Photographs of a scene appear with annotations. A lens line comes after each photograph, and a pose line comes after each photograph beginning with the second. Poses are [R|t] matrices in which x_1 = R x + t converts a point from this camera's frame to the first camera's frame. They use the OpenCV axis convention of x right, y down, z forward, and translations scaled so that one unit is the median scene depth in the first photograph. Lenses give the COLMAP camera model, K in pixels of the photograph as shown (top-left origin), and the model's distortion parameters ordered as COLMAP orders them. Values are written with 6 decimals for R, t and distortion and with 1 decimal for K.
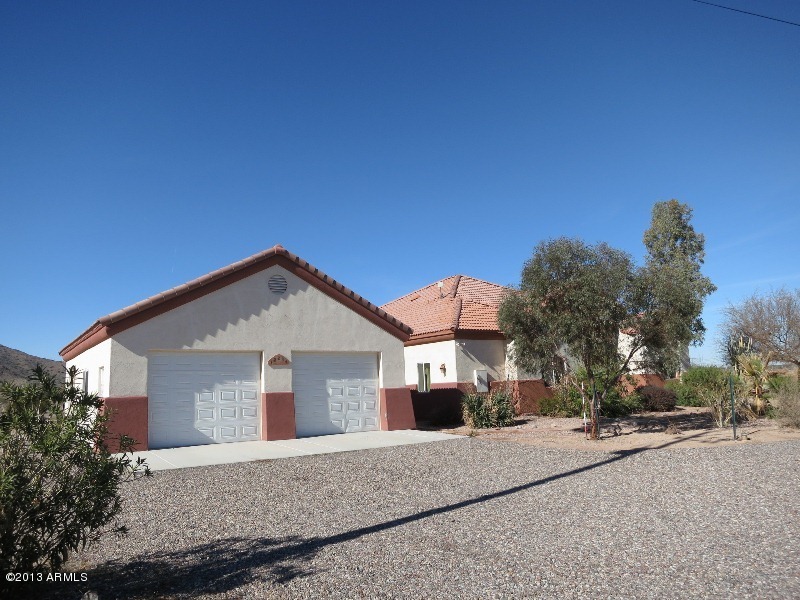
lens RADIAL K [[579.4, 0, 399.0], [0, 579.4, 301.3], [0, 0, 1]] dist [-0.038693, -0.000939]
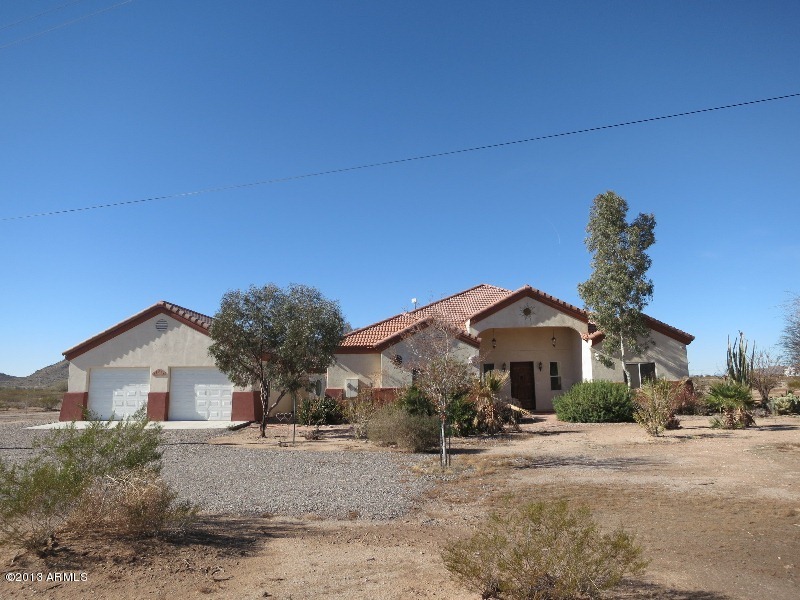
lens RADIAL K [[579.4, 0, 399.0], [0, 579.4, 301.3], [0, 0, 1]] dist [-0.038693, -0.000939]
pose [[0.788604, -0.058185, -0.612142, 1.310019], [0.072110, 0.997395, -0.001908, -0.044785], [0.610659, -0.042637, 0.790745, 0.142293]]
